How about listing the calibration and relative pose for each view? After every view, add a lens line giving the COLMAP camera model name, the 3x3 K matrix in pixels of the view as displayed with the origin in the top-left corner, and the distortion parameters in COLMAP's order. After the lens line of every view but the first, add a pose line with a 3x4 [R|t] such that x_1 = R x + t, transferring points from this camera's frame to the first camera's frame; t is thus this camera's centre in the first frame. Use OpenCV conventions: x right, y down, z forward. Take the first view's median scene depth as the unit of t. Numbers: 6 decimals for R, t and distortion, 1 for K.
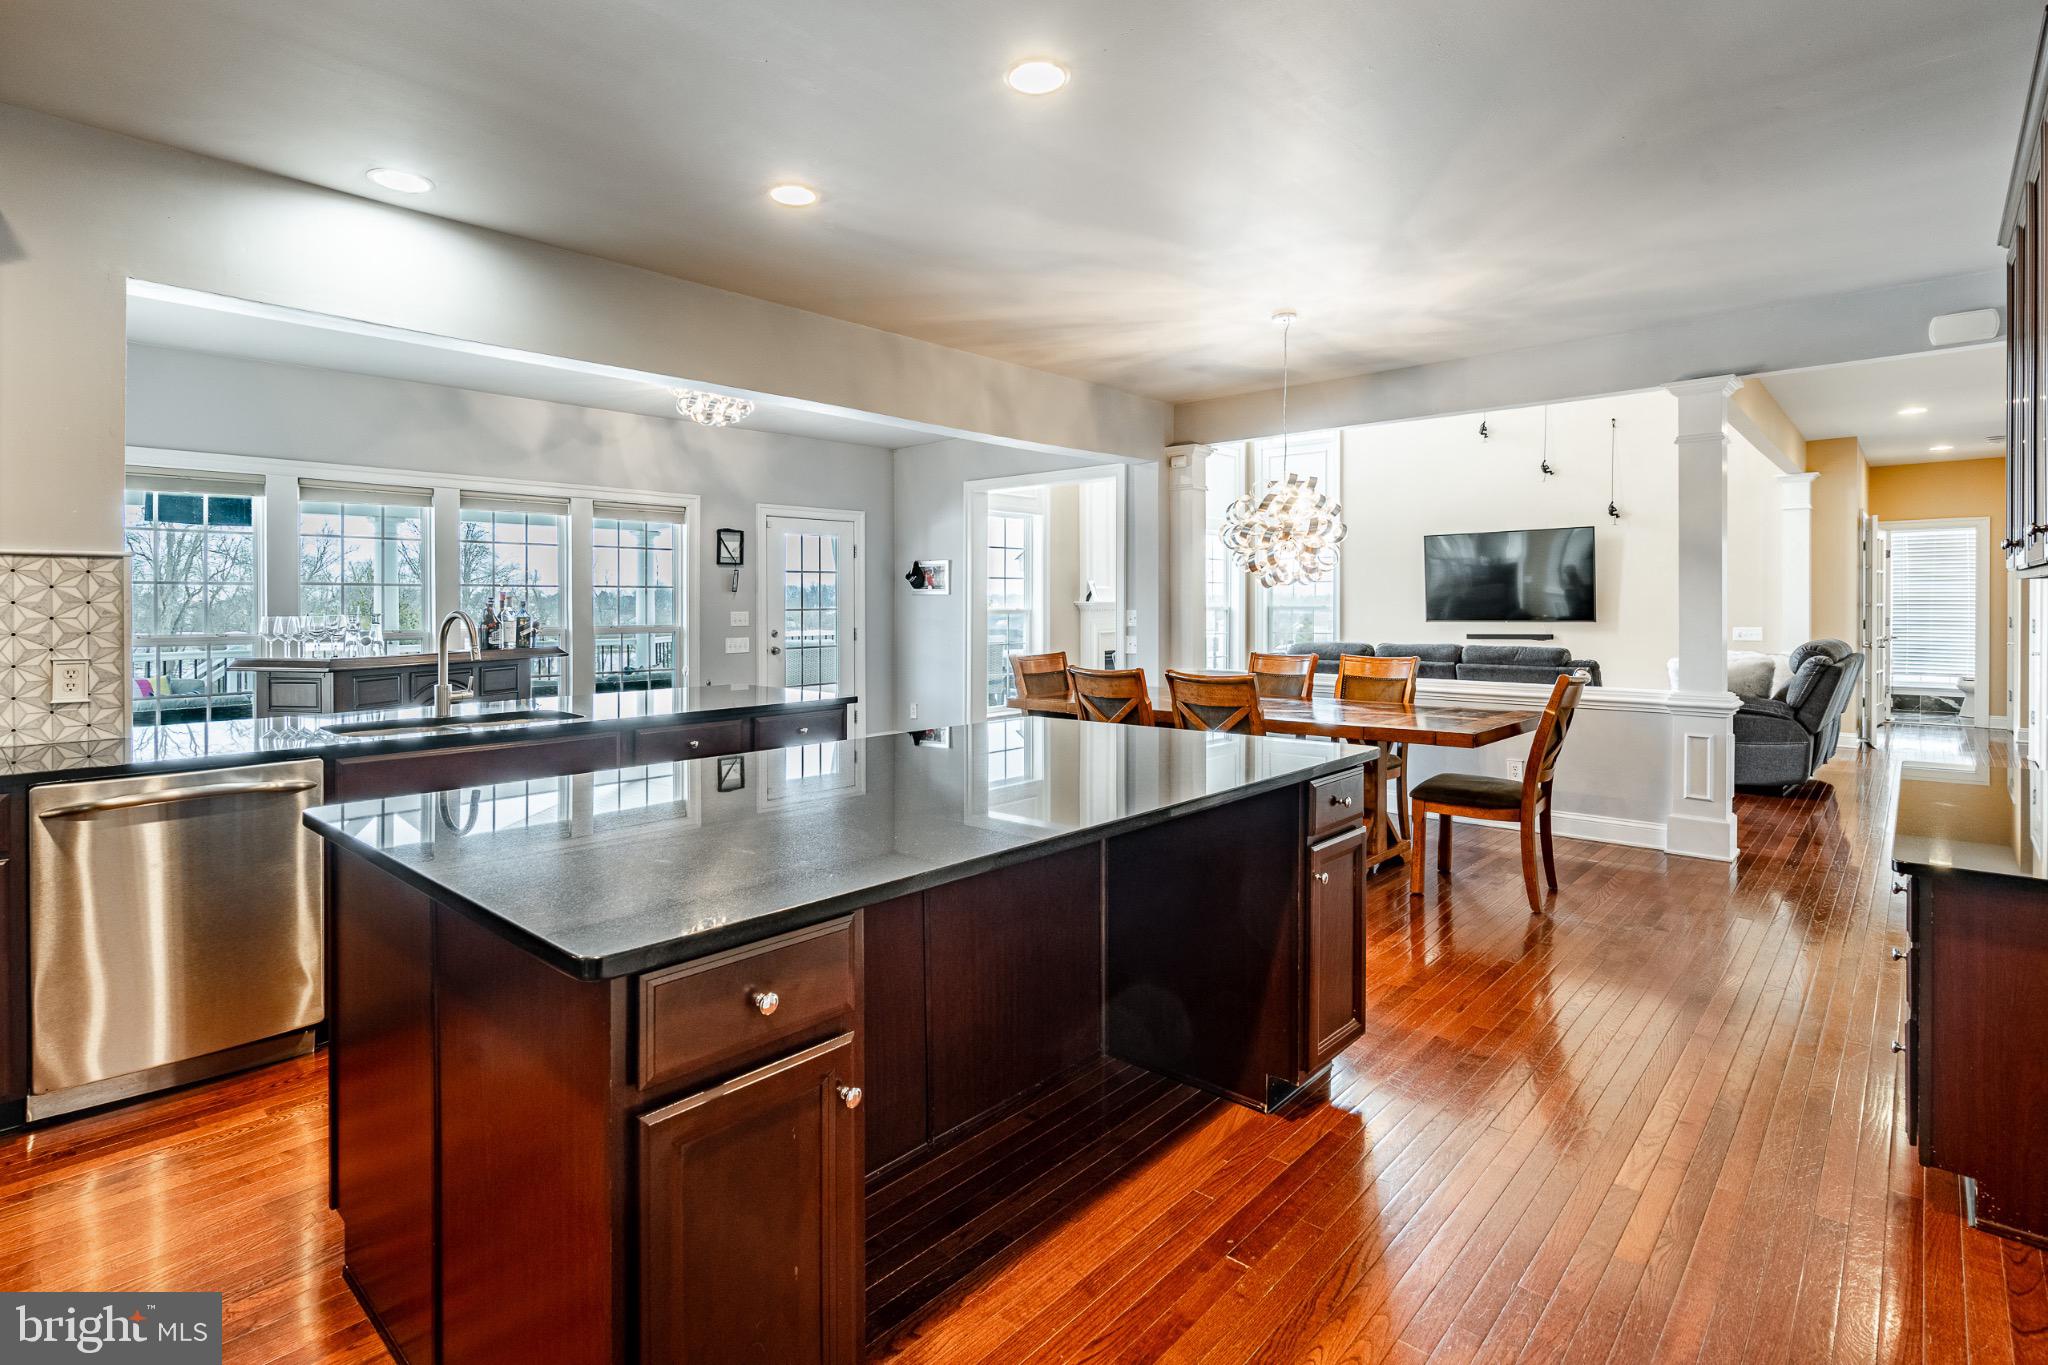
lens RADIAL K [[987.7, 0, 1012.2], [0, 987.7, 582.9], [0, 0, 1]] dist [-0.003523, 0.001042]
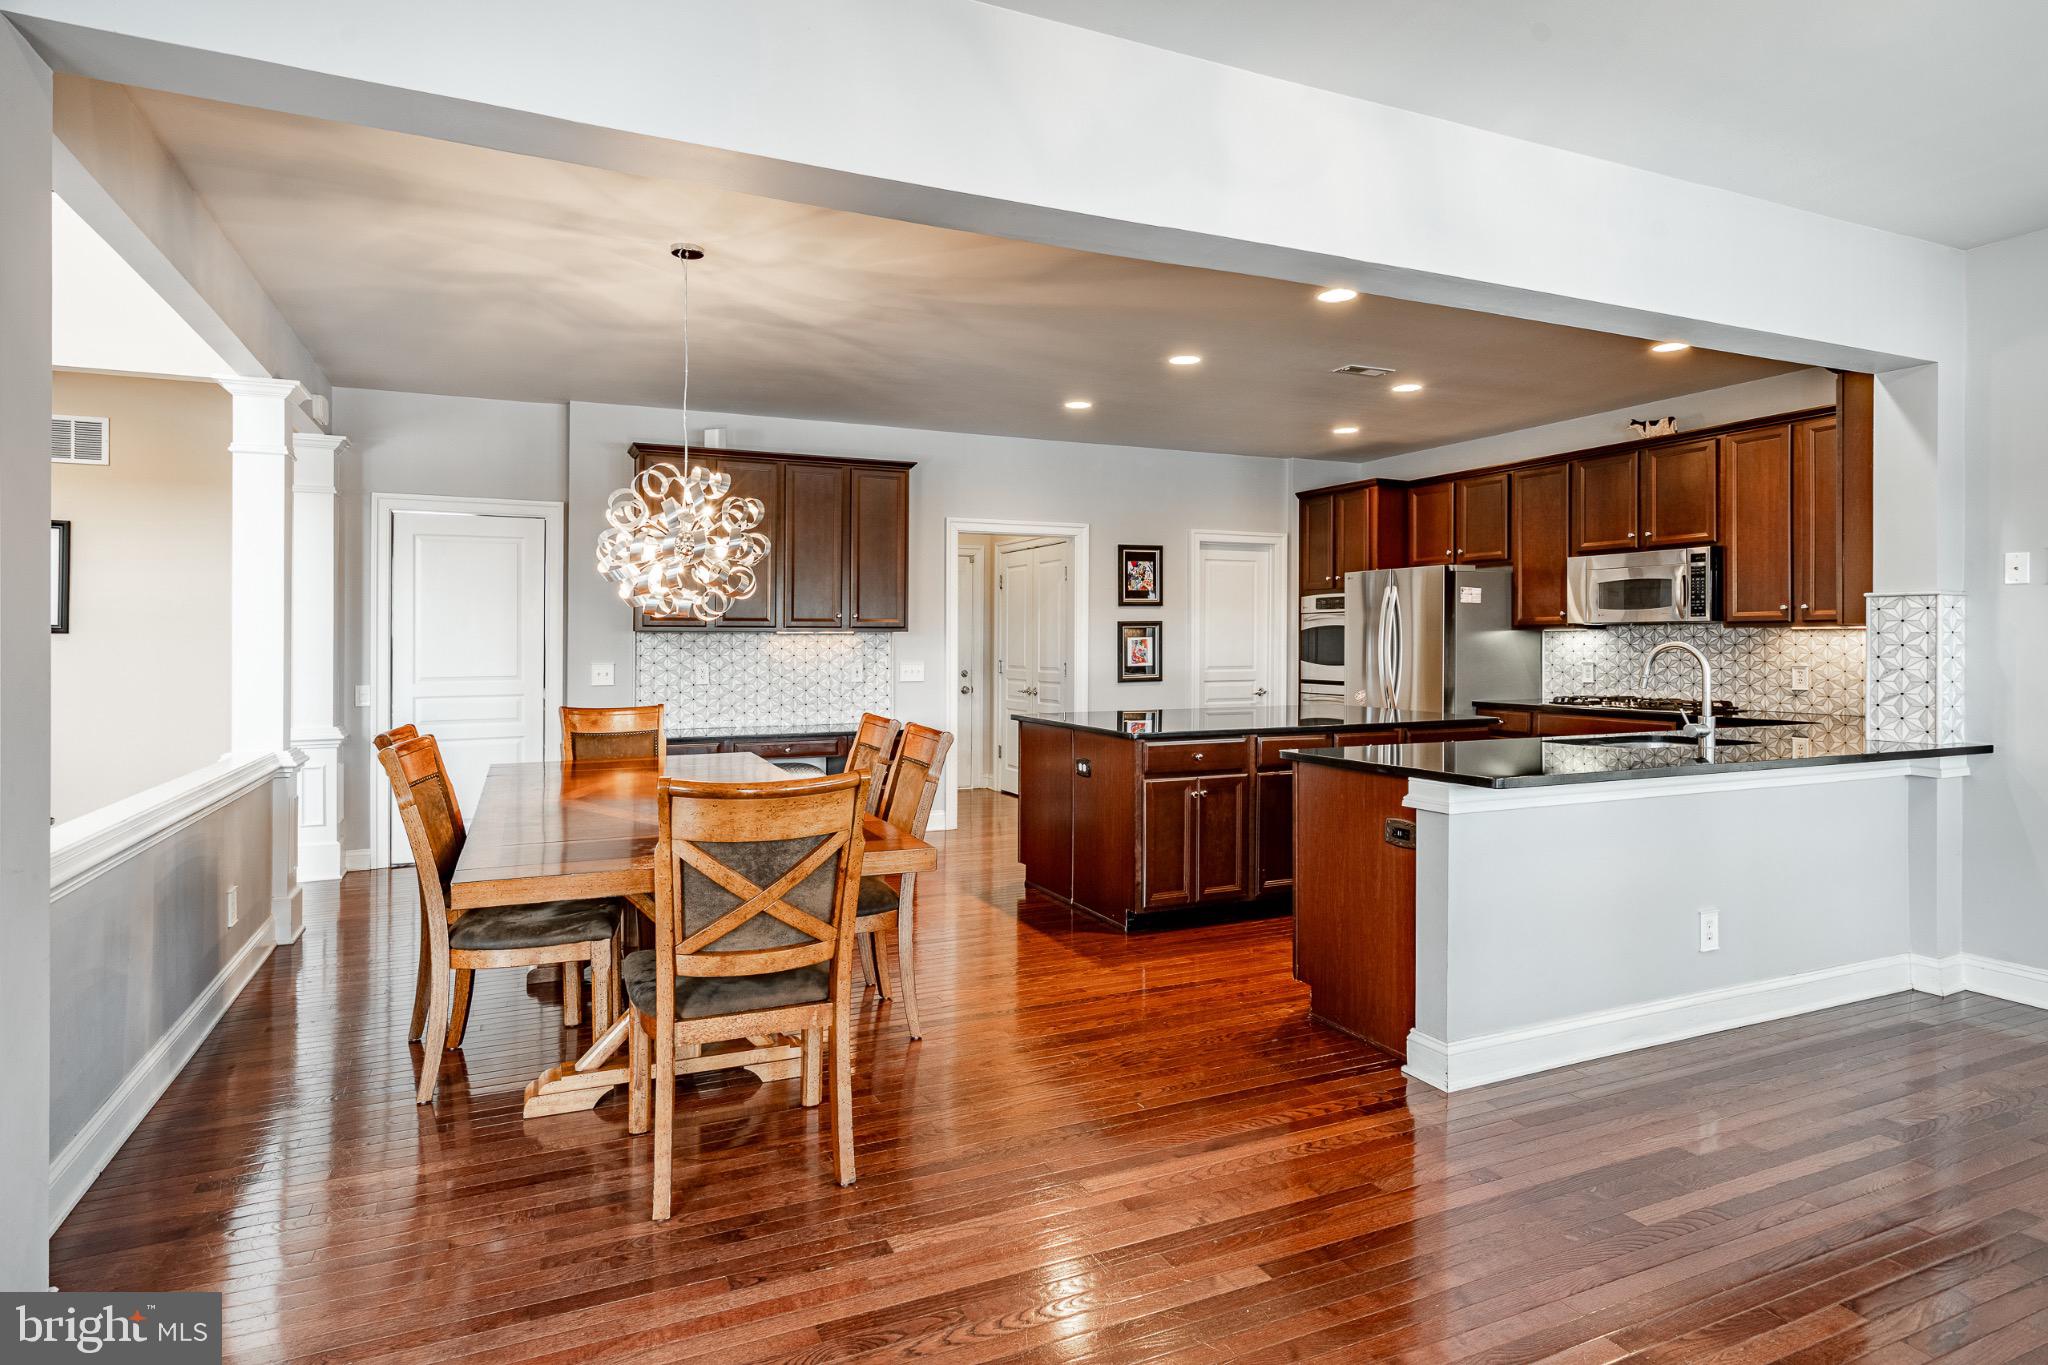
lens RADIAL K [[1111.2, 0, 1004.4], [0, 1111.2, 644.7], [0, 0, 1]] dist [0.003076, 0.001737]
pose [[-0.917866, 0.006784, 0.396831, -0.170248], [-0.001856, 0.999770, -0.021385, 0.025576], [-0.396885, -0.020365, -0.917642, 1.069697]]
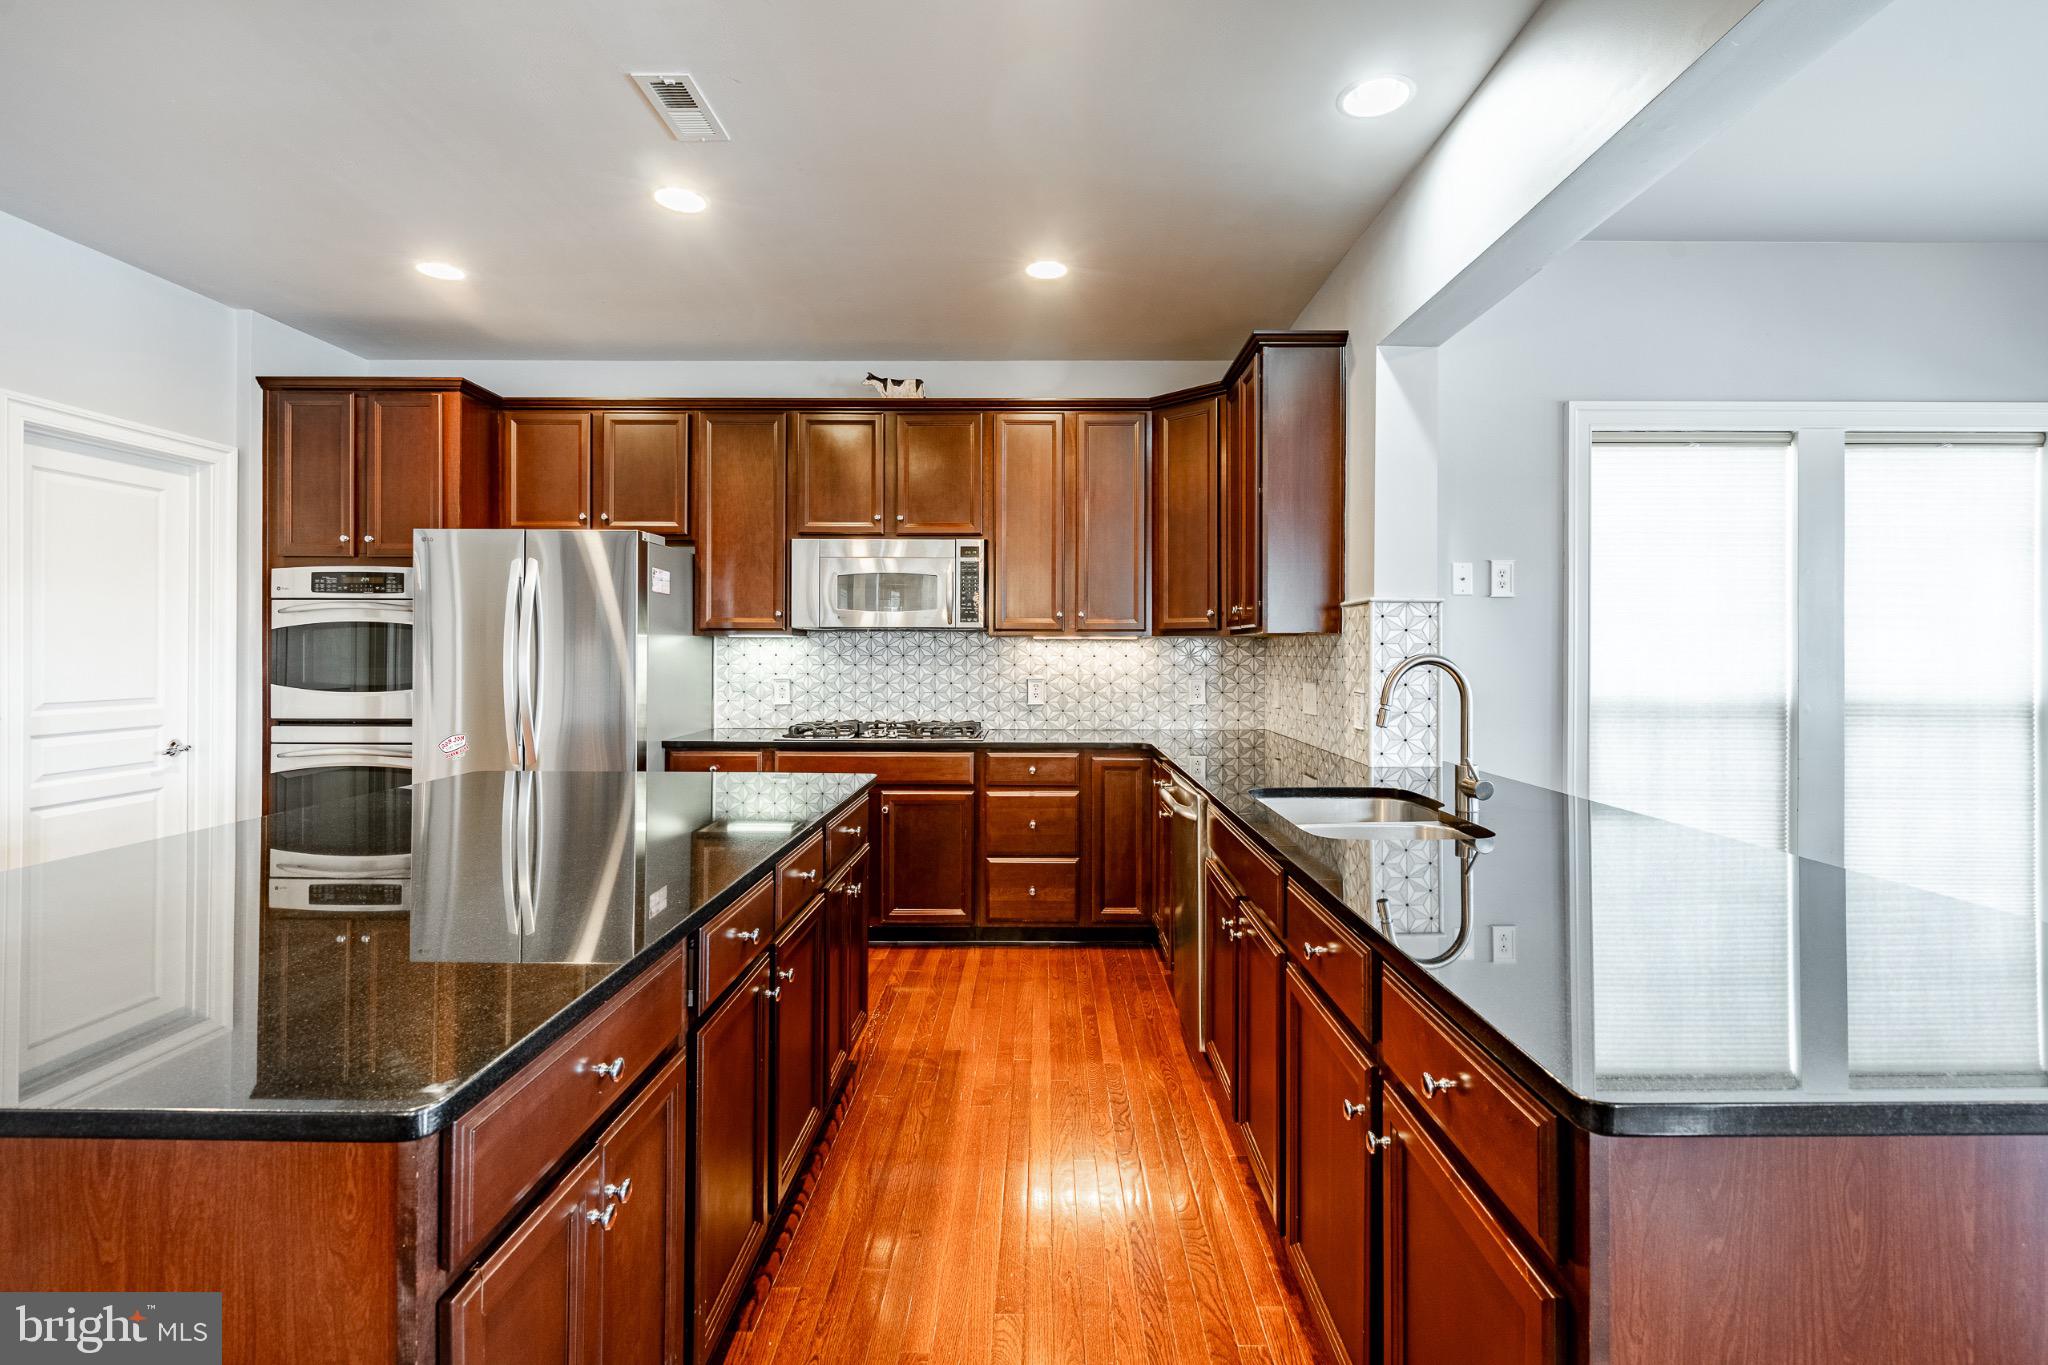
lens RADIAL K [[941.3, 0, 1039.7], [0, 941.3, 663.5], [0, 0, 1]] dist [-0.000674, 0.000314]
pose [[-0.741178, 0.012611, -0.671191, 0.036531], [0.017514, 0.999846, -0.000554, 0.013255], [0.671080, -0.012166, -0.741285, 0.590215]]
